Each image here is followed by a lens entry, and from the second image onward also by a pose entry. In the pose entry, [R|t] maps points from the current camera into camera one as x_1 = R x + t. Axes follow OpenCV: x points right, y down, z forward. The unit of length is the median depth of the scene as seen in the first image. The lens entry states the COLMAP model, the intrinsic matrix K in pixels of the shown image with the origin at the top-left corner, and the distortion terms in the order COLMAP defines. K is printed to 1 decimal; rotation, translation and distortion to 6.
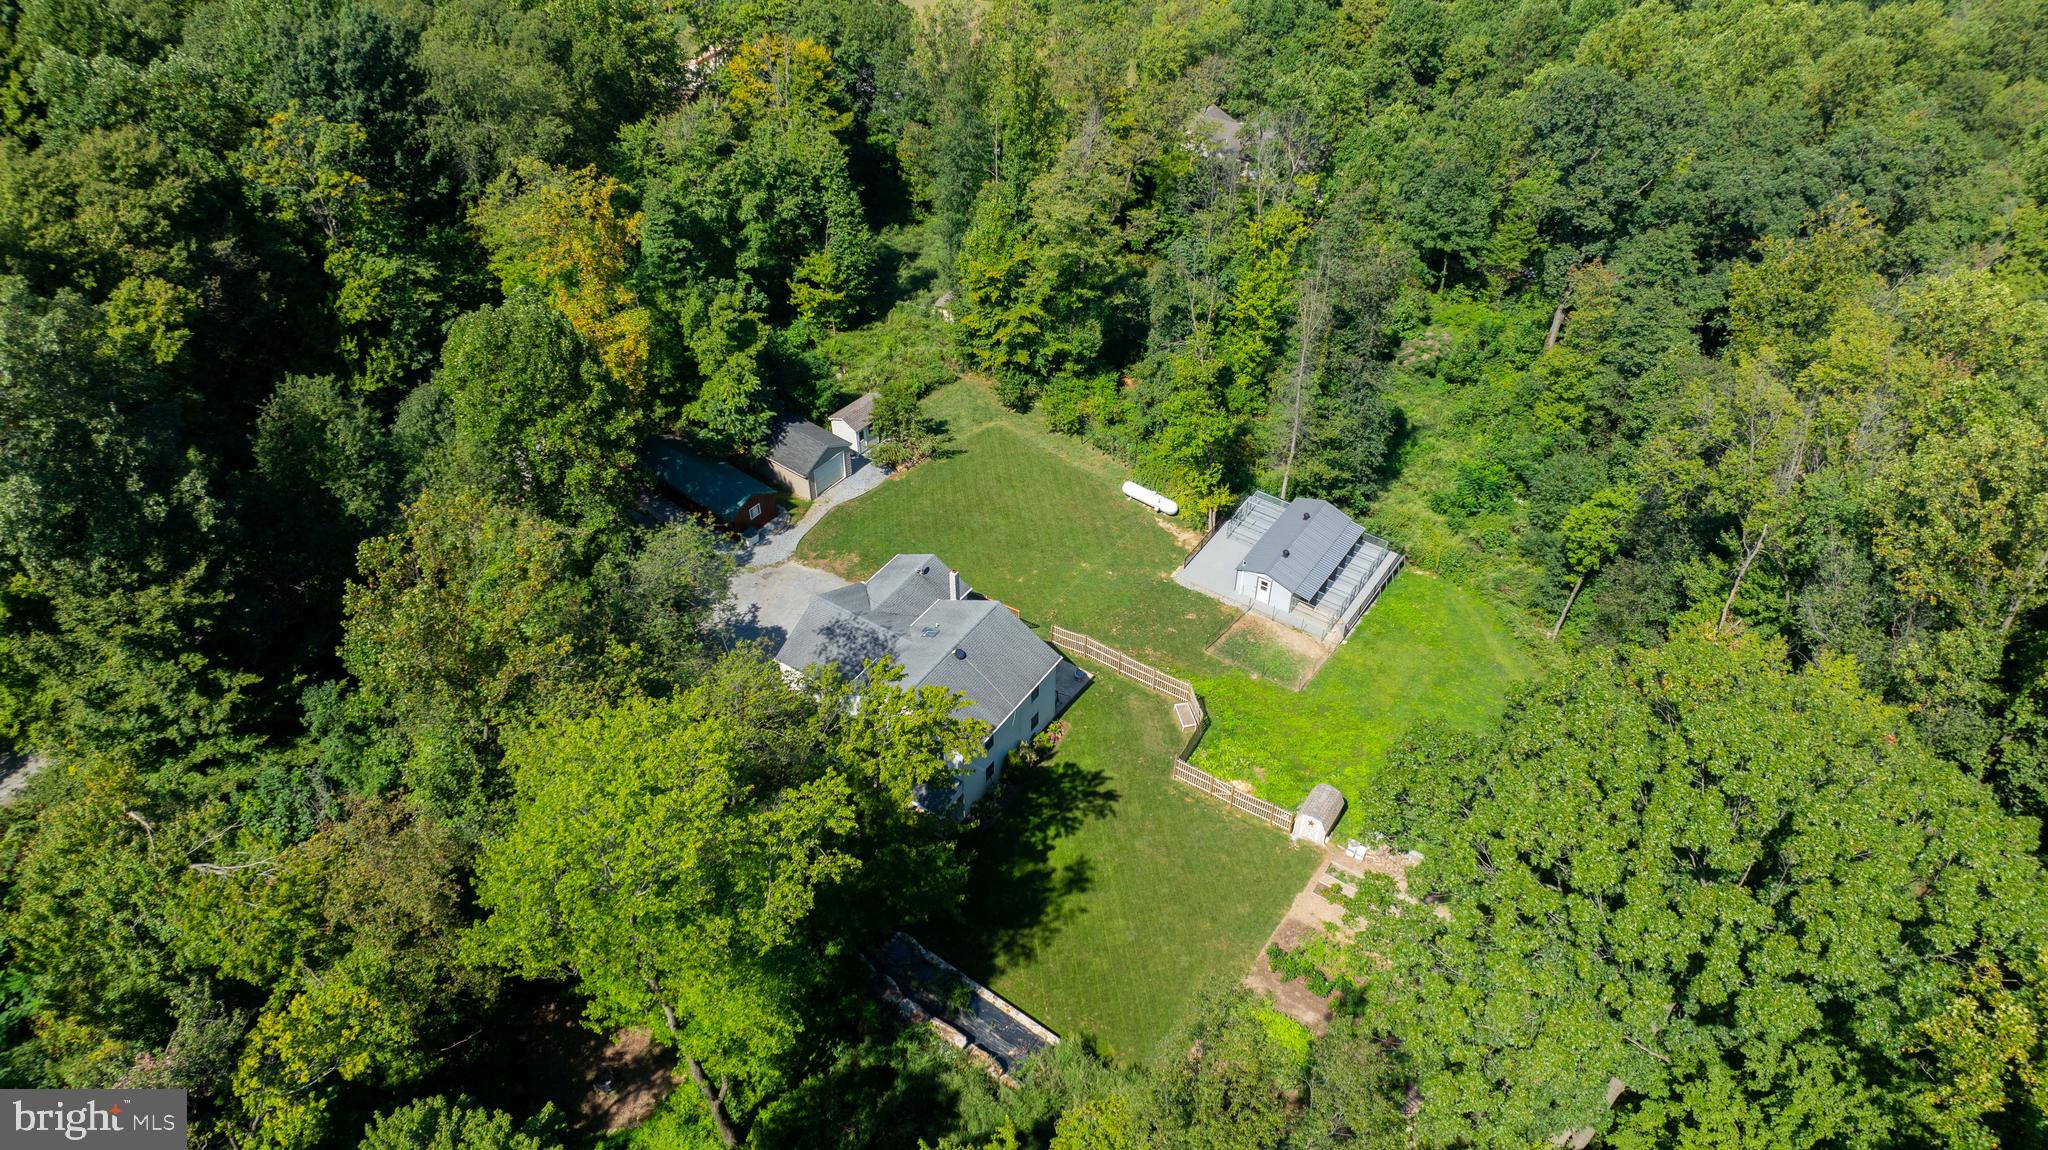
lens RADIAL K [[1434.4, 0, 1027.5], [0, 1434.4, 582.2], [0, 0, 1]] dist [-0.010570, -0.004139]
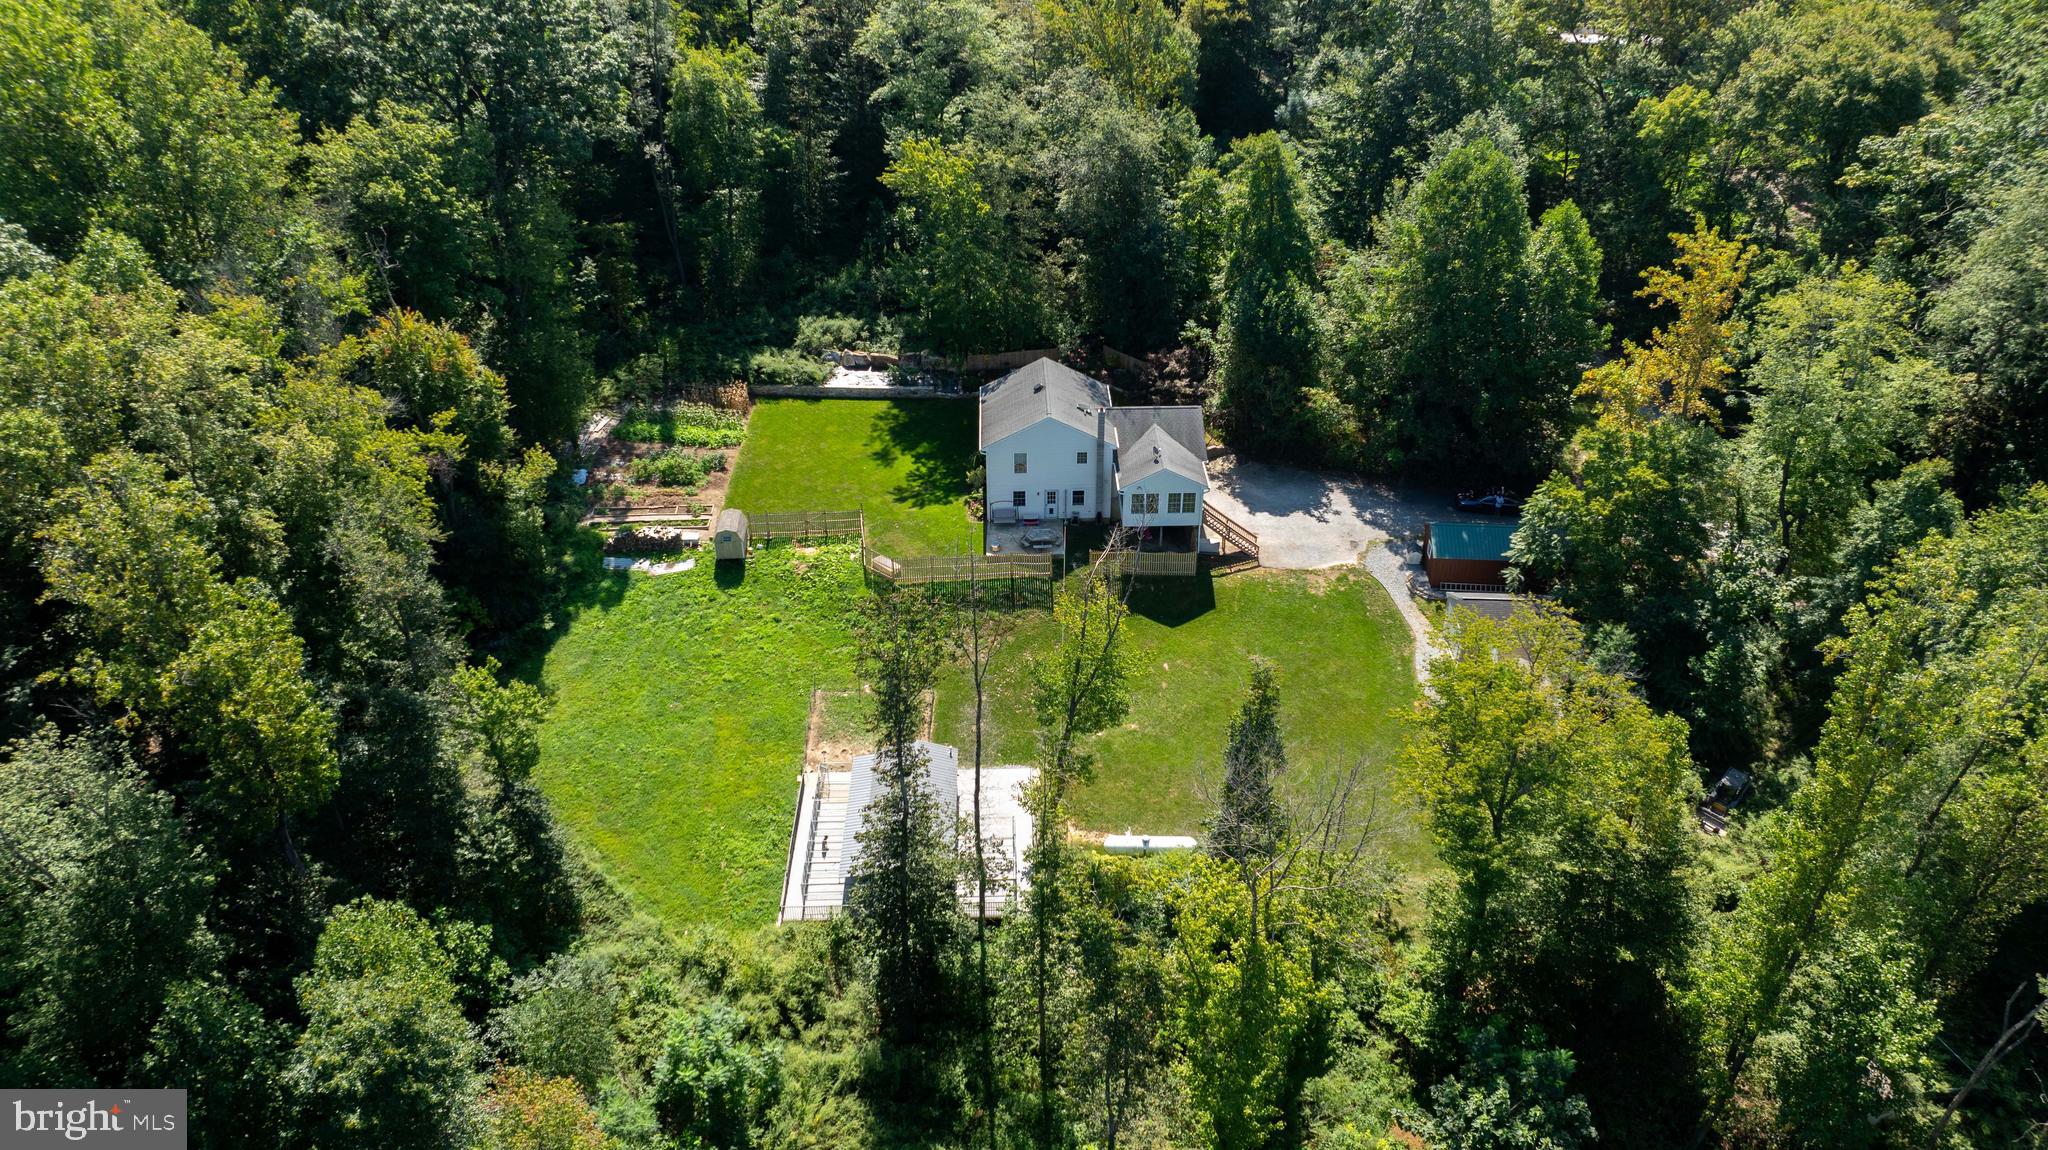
lens RADIAL K [[1434.4, 0, 1027.5], [0, 1434.4, 582.2], [0, 0, 1]] dist [-0.010570, -0.004139]
pose [[-0.819565, 0.311765, -0.480745, 0.450880], [-0.385862, 0.319951, 0.865299, -0.715636], [0.423585, 0.894670, -0.141922, 1.023231]]
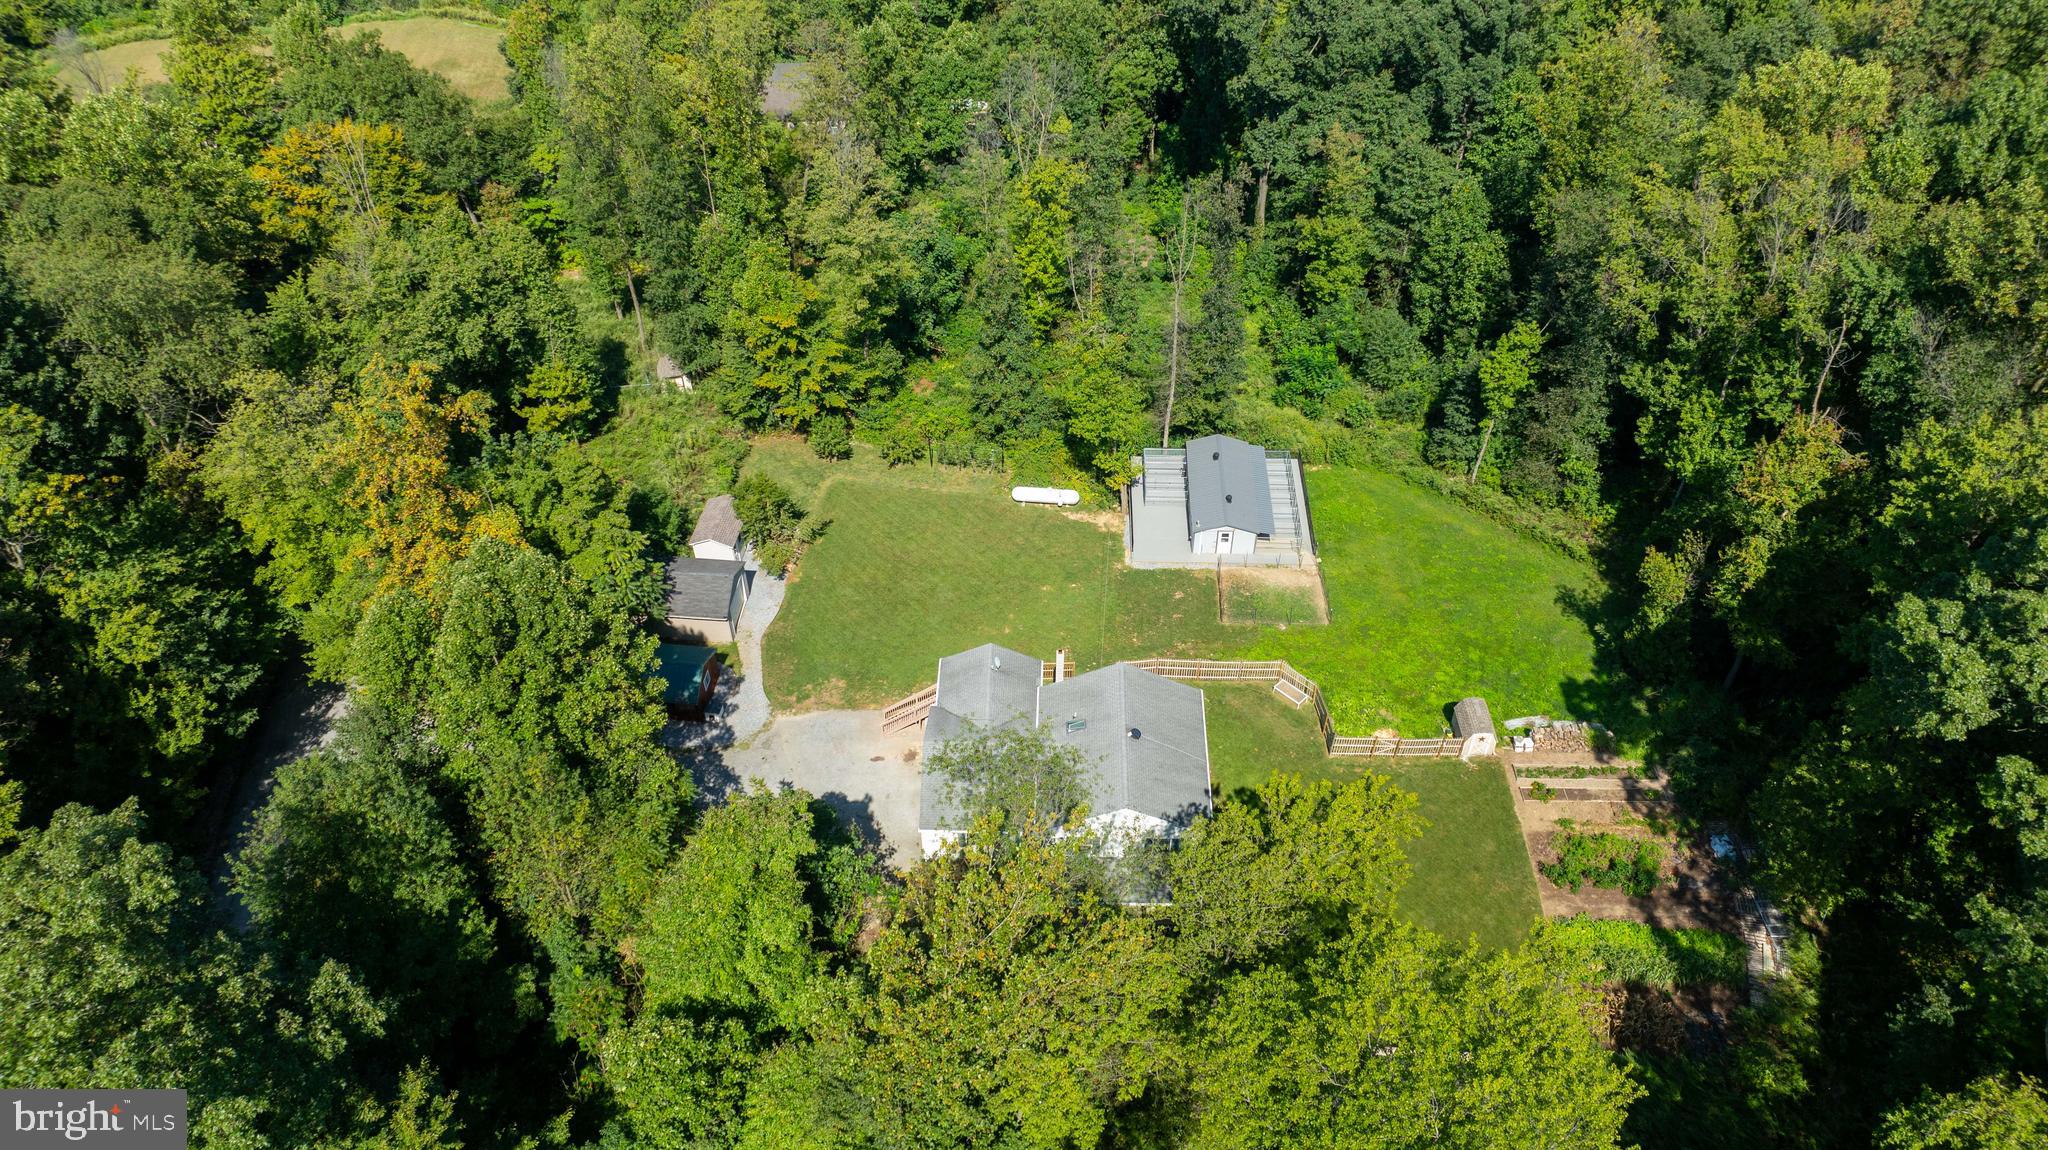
lens RADIAL K [[1434.4, 0, 1027.5], [0, 1434.4, 582.2], [0, 0, 1]] dist [-0.010570, -0.004139]
pose [[0.844900, -0.383055, 0.373380, -0.318323], [0.362231, 0.923317, 0.127570, -0.139663], [-0.393615, 0.027466, 0.918865, 0.151102]]
